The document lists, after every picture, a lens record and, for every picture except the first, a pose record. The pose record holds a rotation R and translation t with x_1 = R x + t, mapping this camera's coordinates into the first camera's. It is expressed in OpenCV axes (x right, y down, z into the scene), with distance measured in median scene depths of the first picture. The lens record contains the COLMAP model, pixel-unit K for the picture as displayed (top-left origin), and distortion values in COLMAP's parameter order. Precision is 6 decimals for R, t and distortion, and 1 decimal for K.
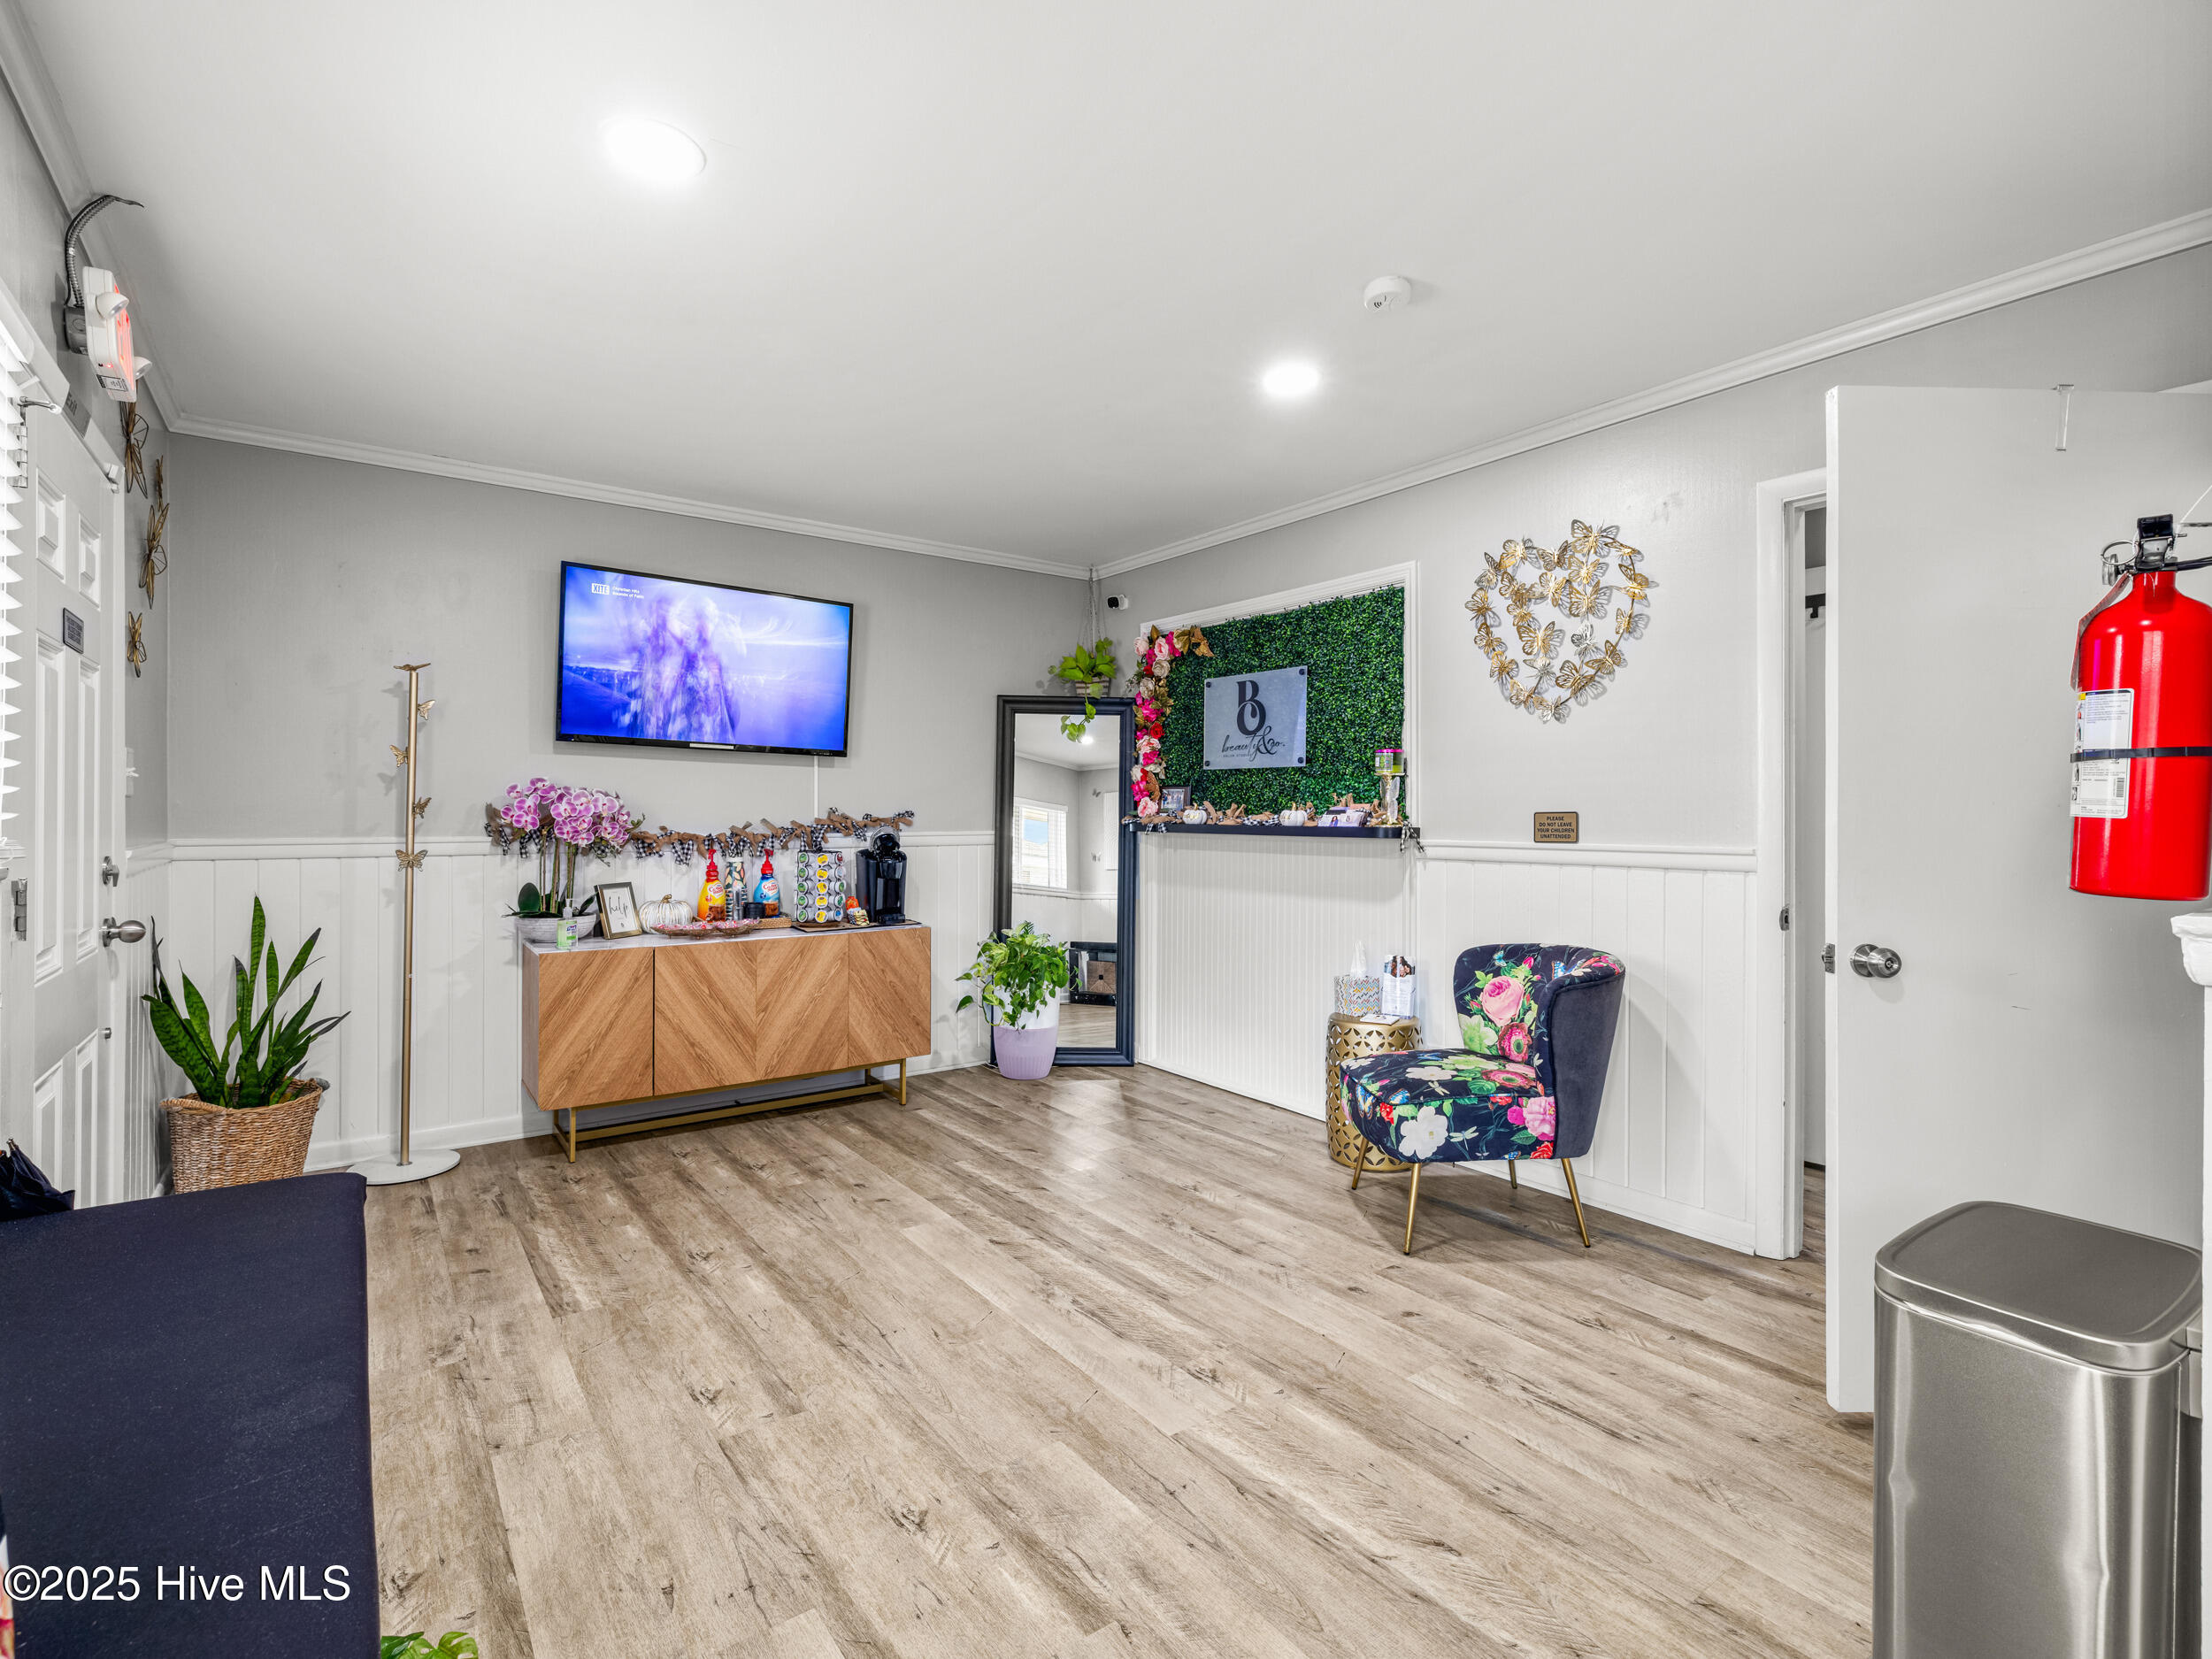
lens RADIAL K [[1051.3, 0, 1116.2], [0, 1051.3, 816.9], [0, 0, 1]] dist [-0.000223, 0.000927]
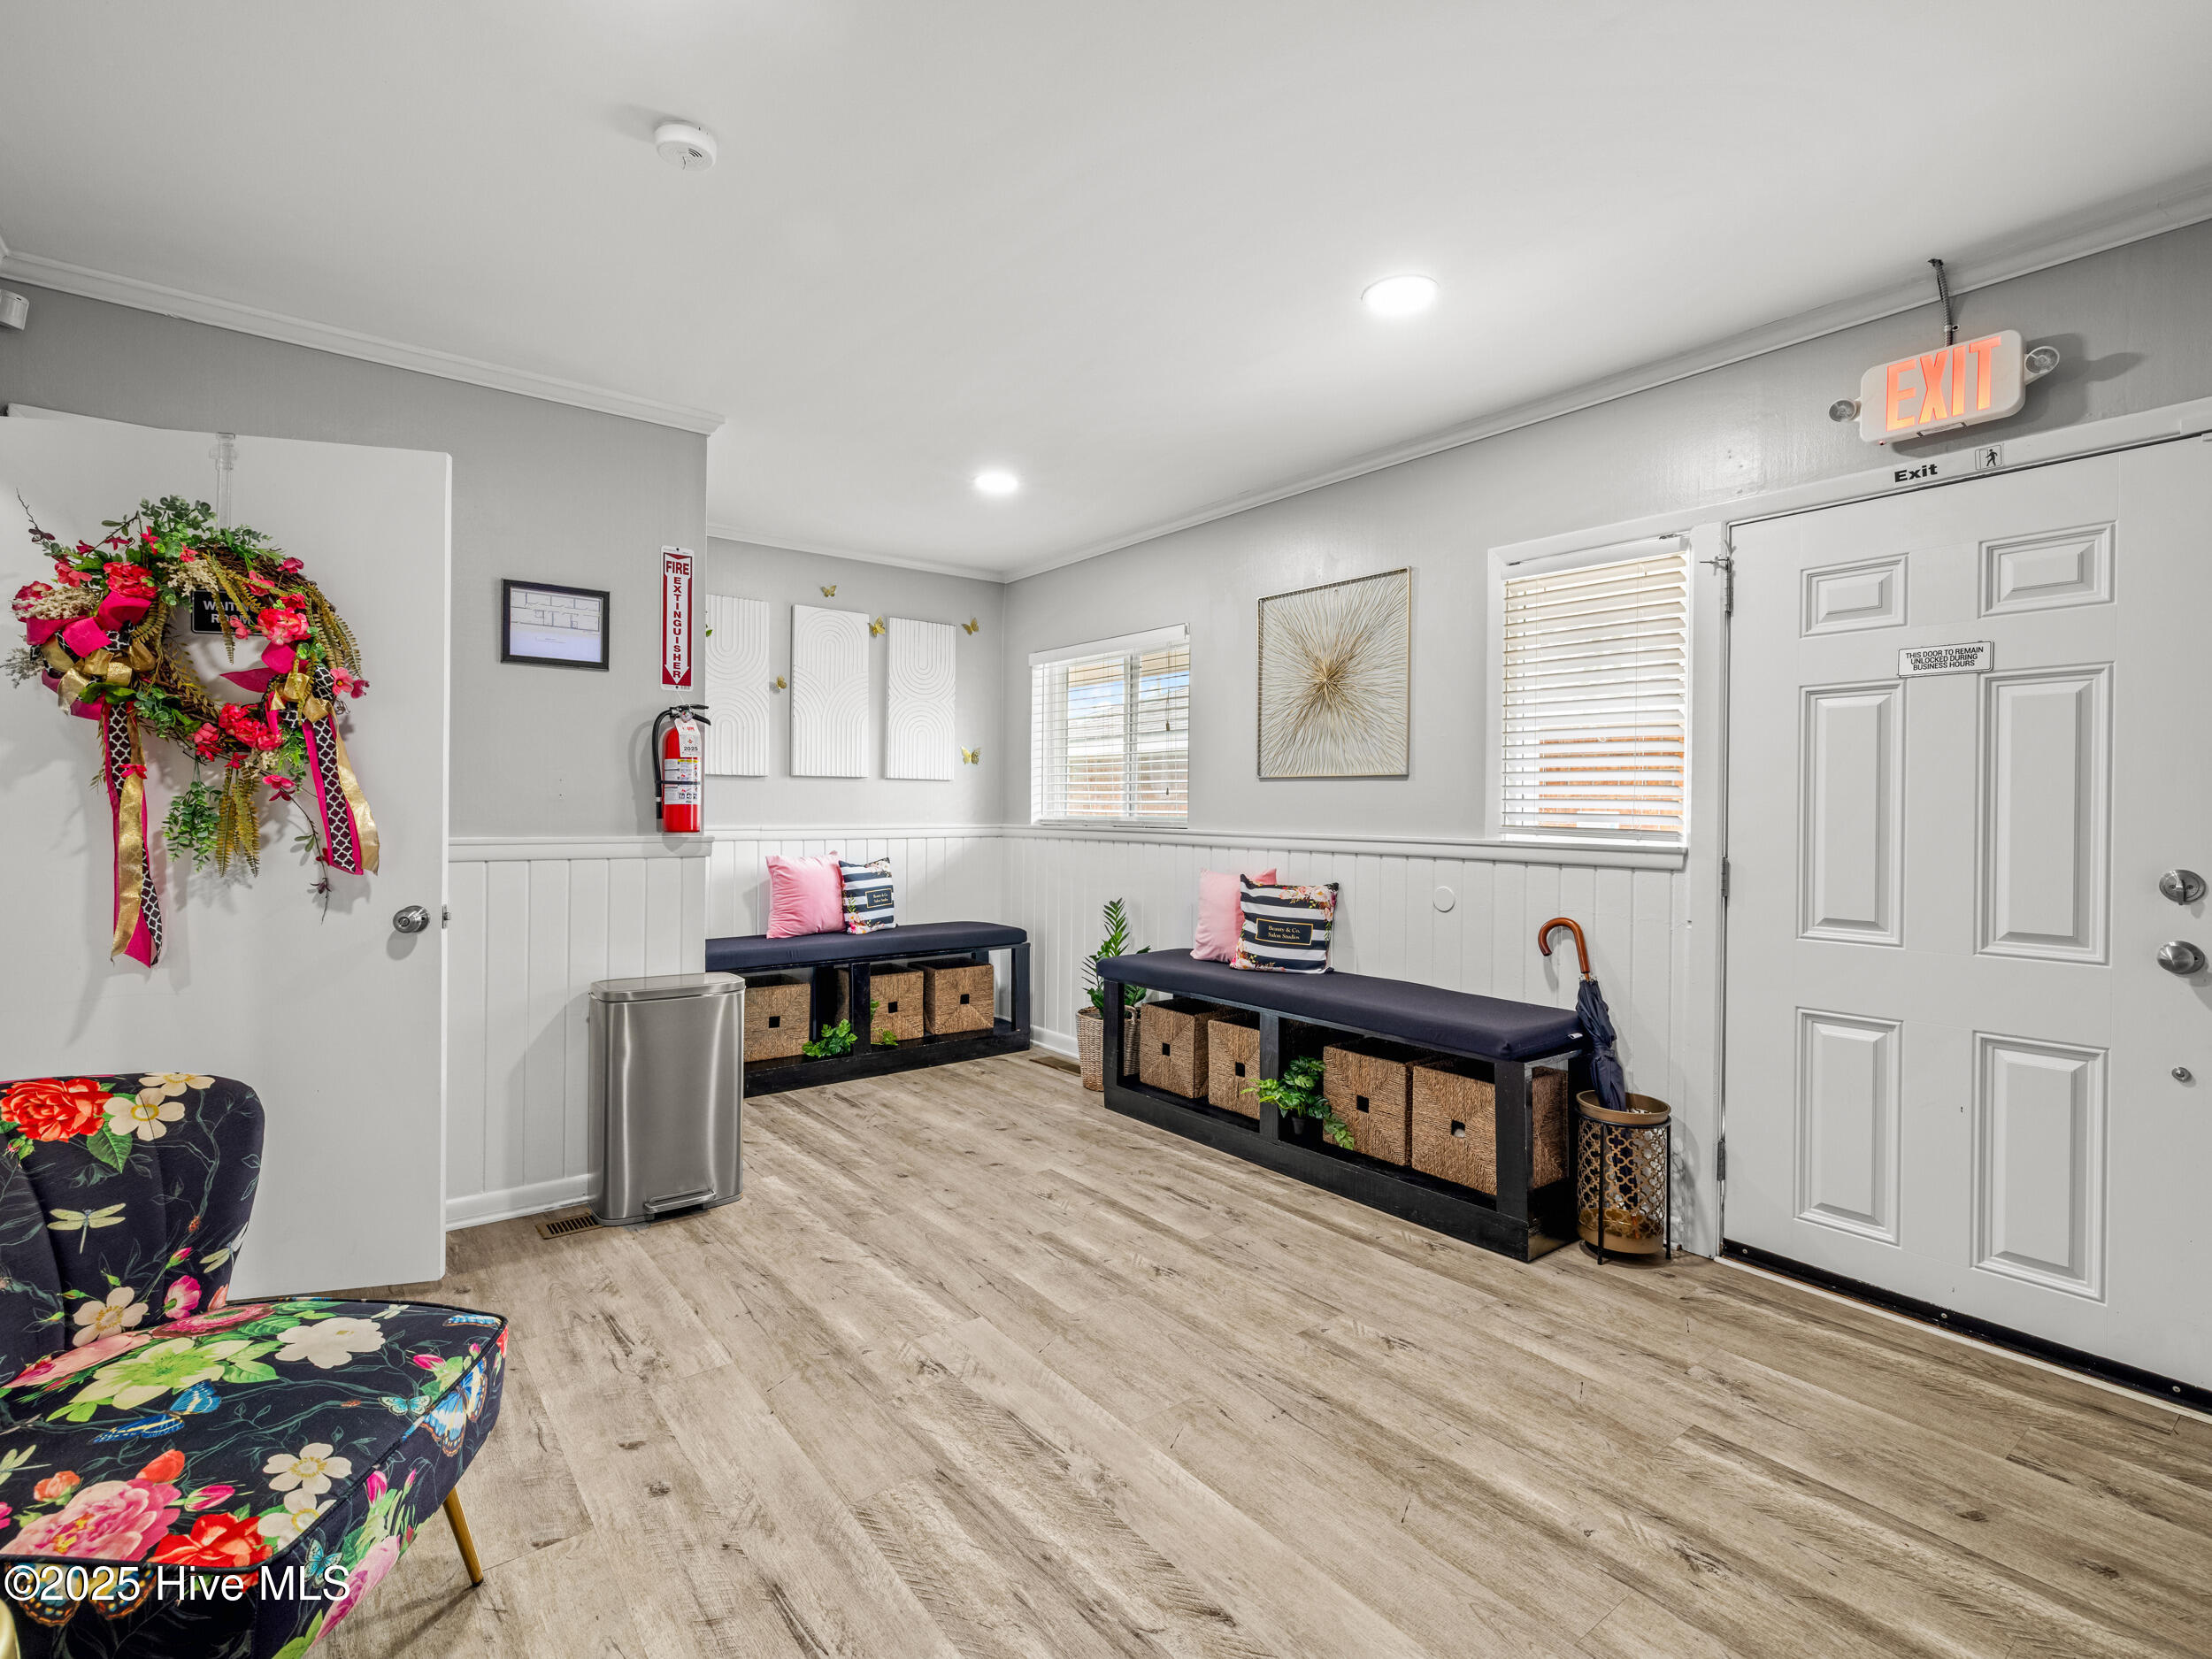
lens RADIAL K [[1051.3, 0, 1116.2], [0, 1051.3, 816.9], [0, 0, 1]] dist [-0.000223, 0.000927]
pose [[-0.999345, -0.013091, -0.033727, -0.040994], [-0.013357, 0.999881, 0.007658, -0.001740], [0.033623, 0.008104, -0.999402, 1.603056]]
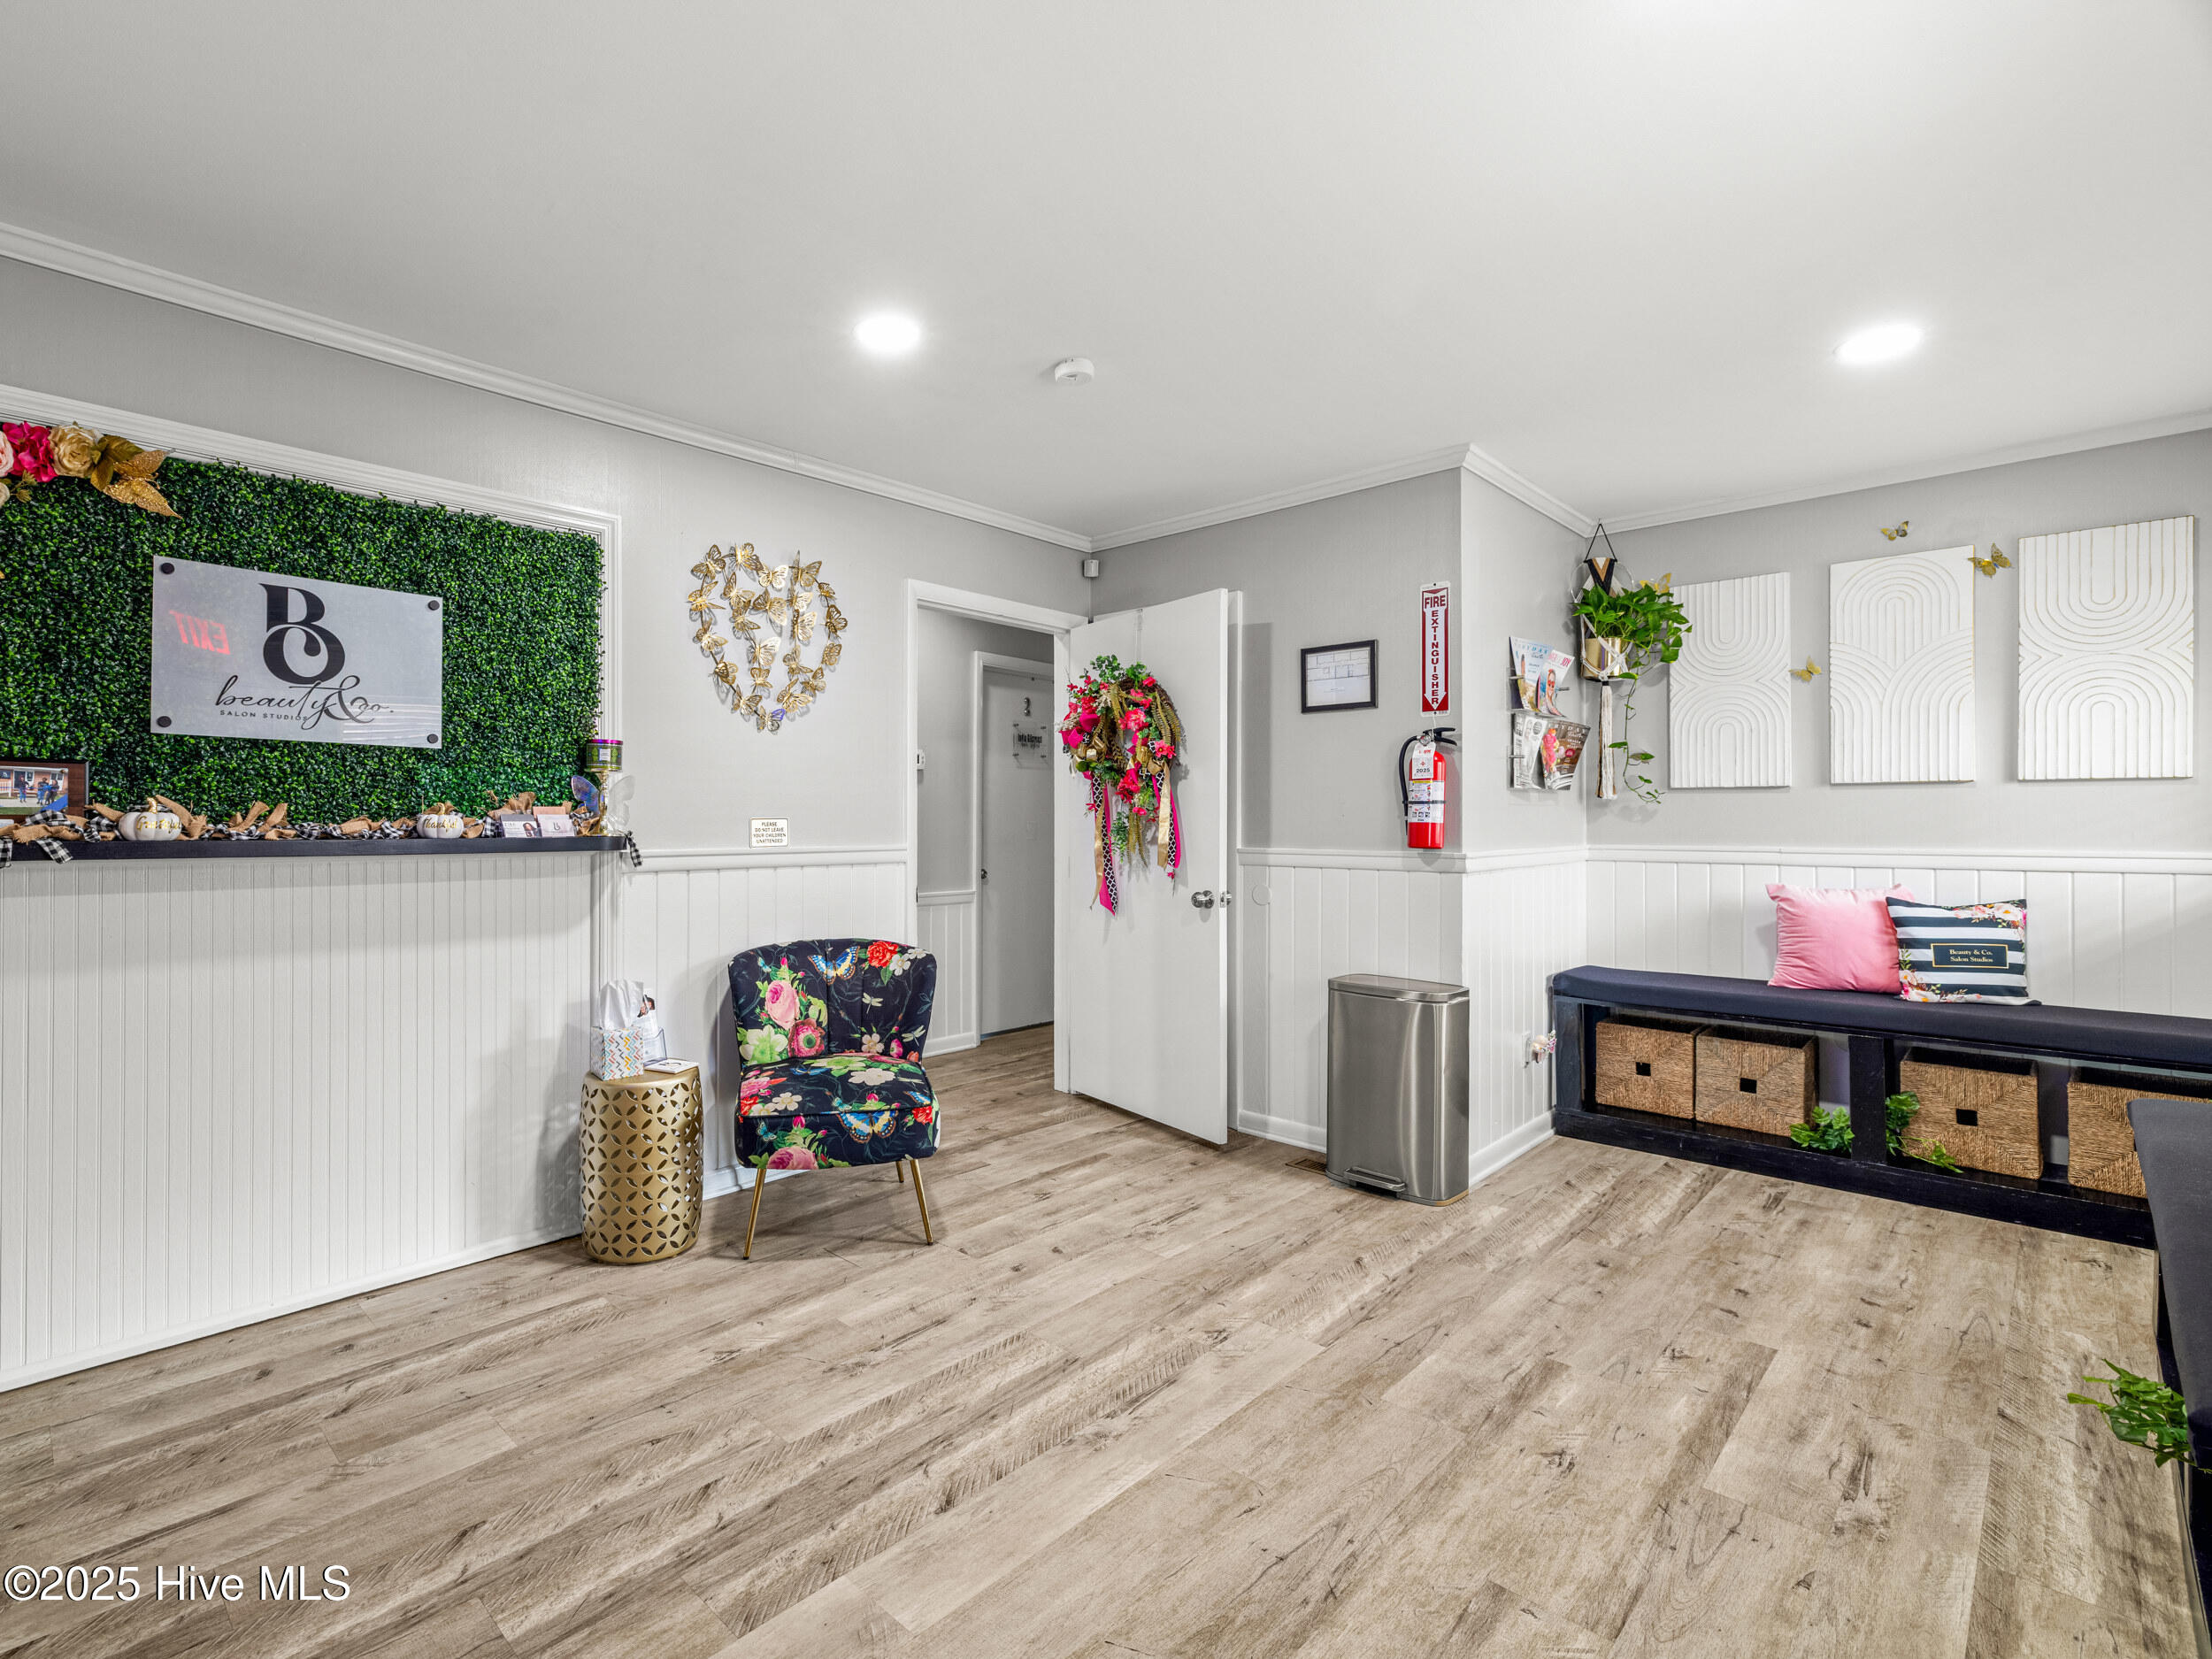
lens RADIAL K [[1050.8, 0, 956.7], [0, 1050.8, 816.3], [0, 0, 1]] dist [-0.000808, 0.000014]
pose [[-0.122010, 0.000528, 0.992529, -0.775854], [0.000195, 1.000000, -0.000508, -0.007097], [-0.992529, 0.000131, -0.122010, 1.125006]]
